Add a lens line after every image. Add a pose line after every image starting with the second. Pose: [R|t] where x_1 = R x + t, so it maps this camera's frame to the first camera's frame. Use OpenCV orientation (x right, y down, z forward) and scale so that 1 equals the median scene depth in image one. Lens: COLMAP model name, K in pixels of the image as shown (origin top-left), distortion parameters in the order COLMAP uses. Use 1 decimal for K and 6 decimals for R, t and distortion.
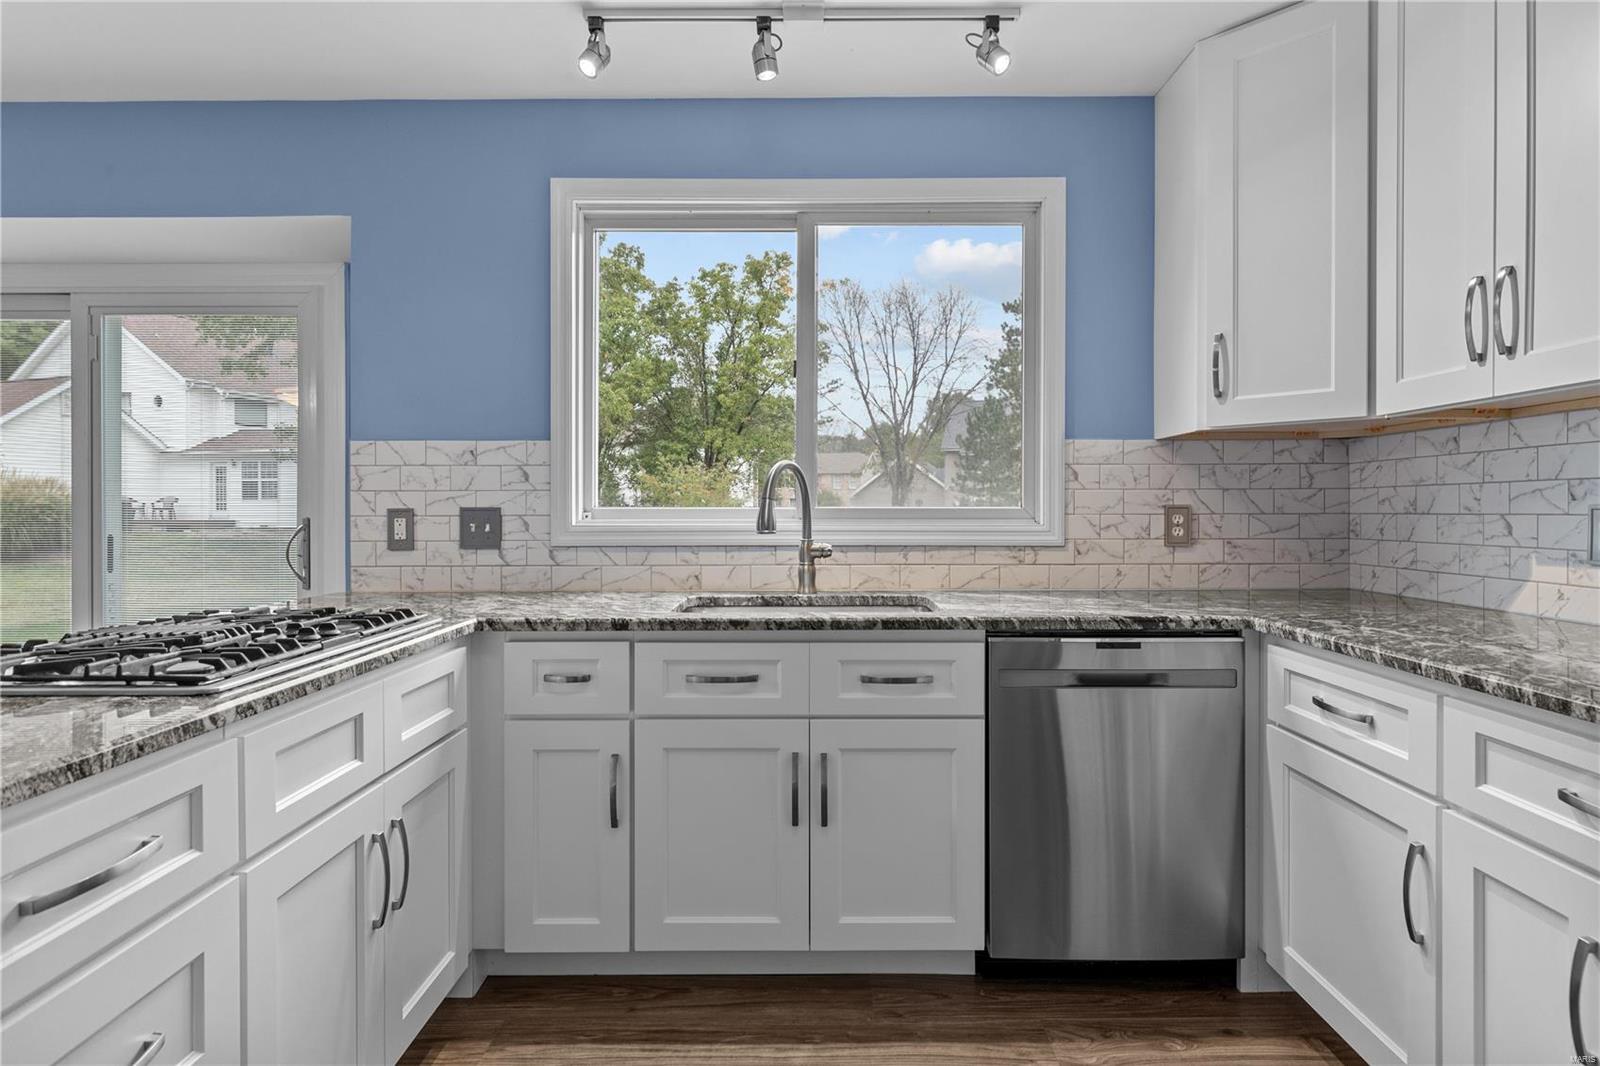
lens RADIAL K [[832.8, 0, 808.0], [0, 832.8, 513.6], [0, 0, 1]] dist [-0.000333, -0.000010]
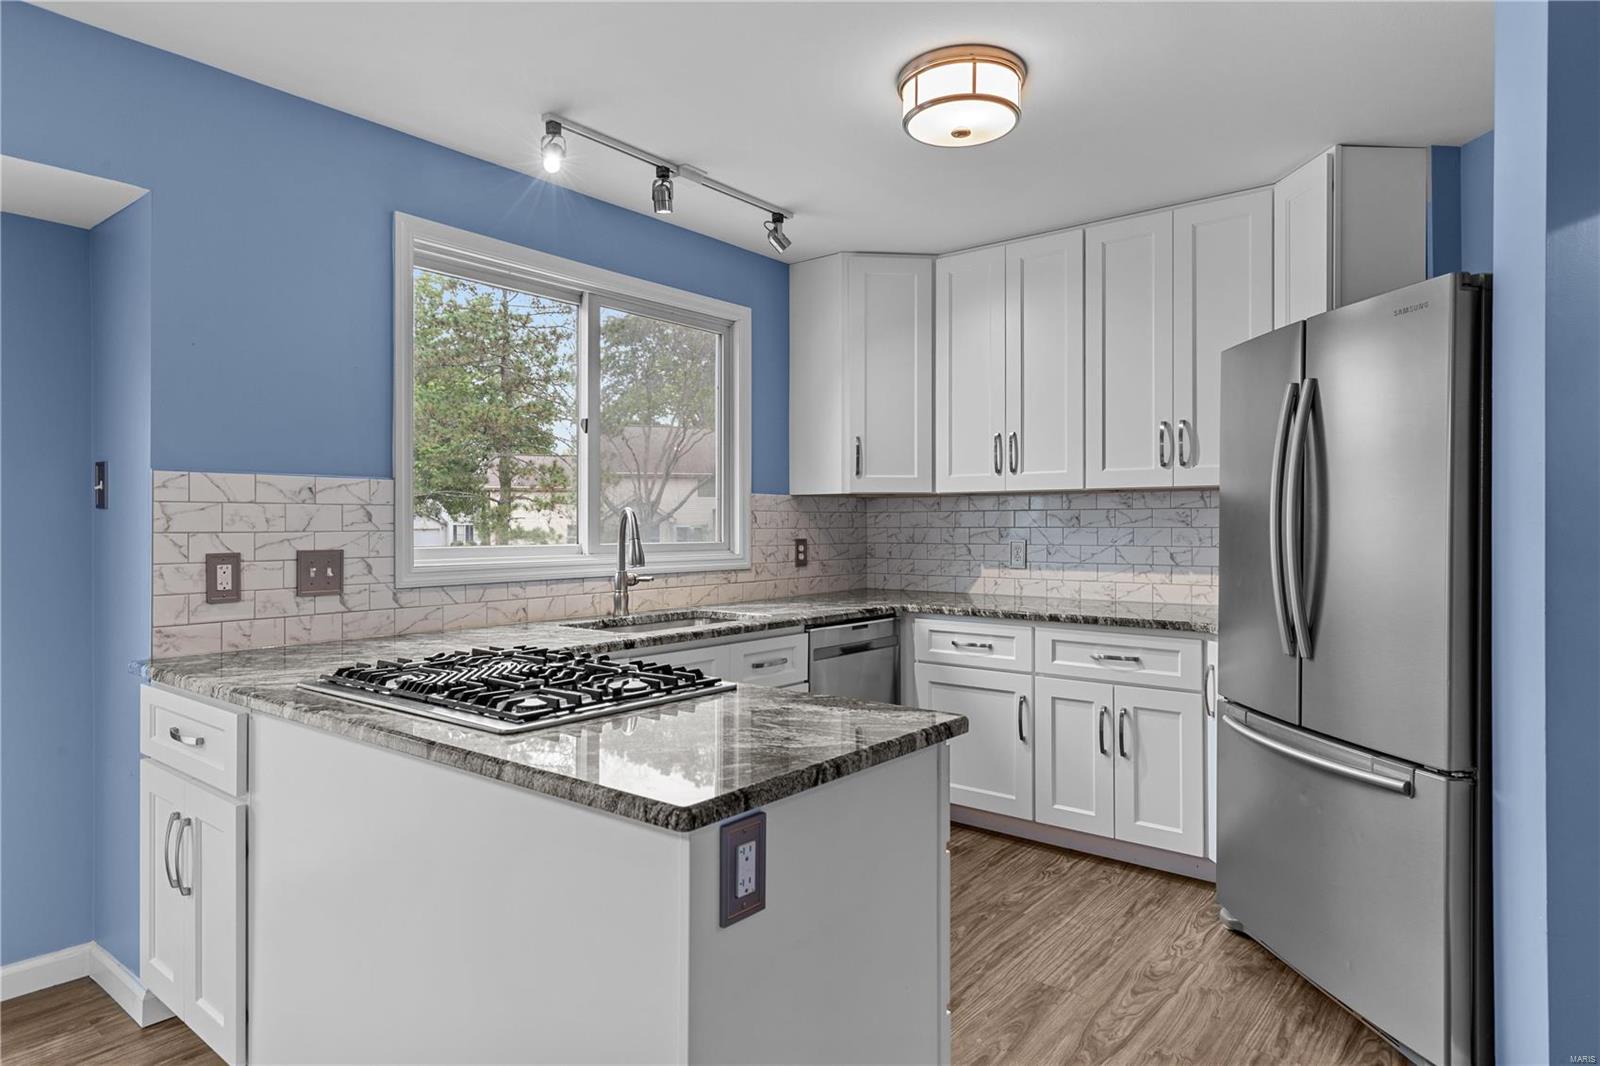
lens RADIAL K [[924.5, 0, 809.3], [0, 924.5, 522.9], [0, 0, 1]] dist [0.011402, -0.000072]
pose [[0.621486, 0.002513, 0.783421, -0.858364], [0.004762, 0.999964, -0.006985, -0.027550], [-0.783410, 0.008071, 0.621452, -0.051858]]
